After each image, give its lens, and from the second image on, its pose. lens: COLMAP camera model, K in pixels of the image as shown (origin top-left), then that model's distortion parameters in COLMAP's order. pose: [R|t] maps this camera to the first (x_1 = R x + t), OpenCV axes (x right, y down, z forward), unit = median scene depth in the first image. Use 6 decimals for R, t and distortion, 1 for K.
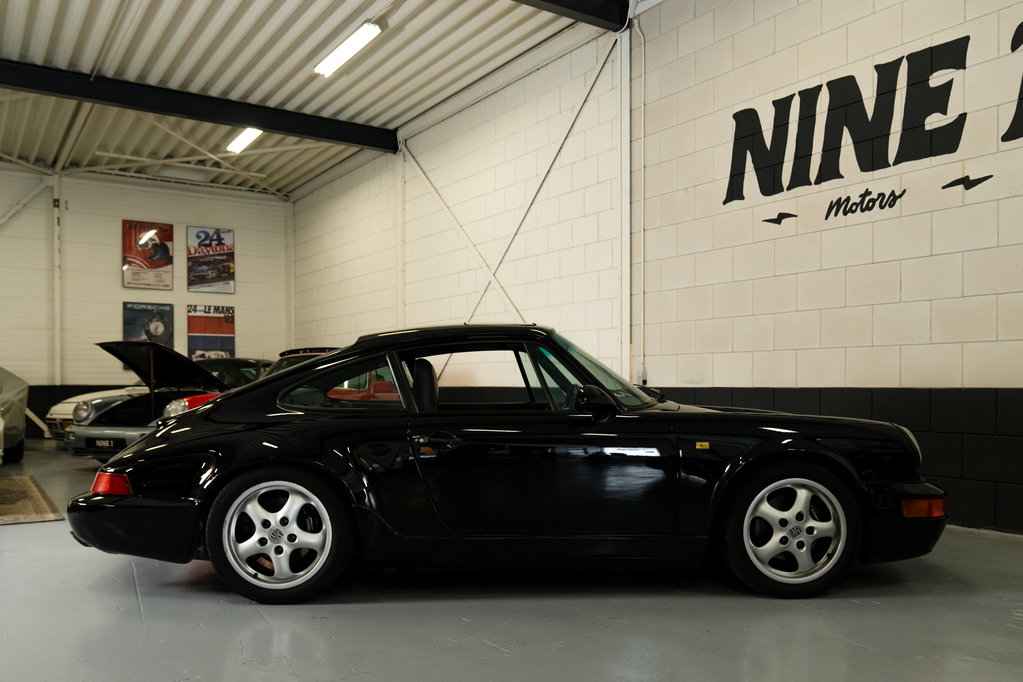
lens RADIAL K [[828.0, 0, 514.9], [0, 828.0, 390.3], [0, 0, 1]] dist [-0.064791, 0.079639]
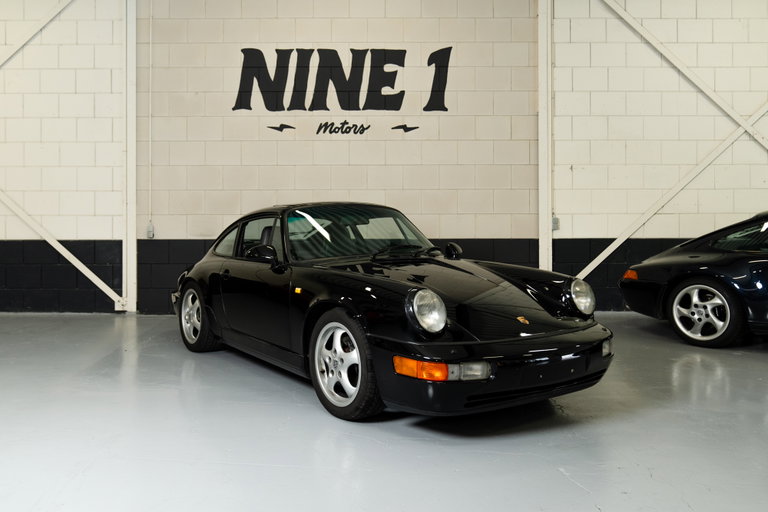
lens RADIAL K [[613.7, 0, 339.1], [0, 613.7, 223.1], [0, 0, 1]] dist [-0.020330, 0.010588]
pose [[0.568009, 0.012305, 0.822930, -0.594464], [0.007647, 0.999766, -0.020228, -0.009591], [-0.822987, 0.017783, 0.567782, 0.293162]]
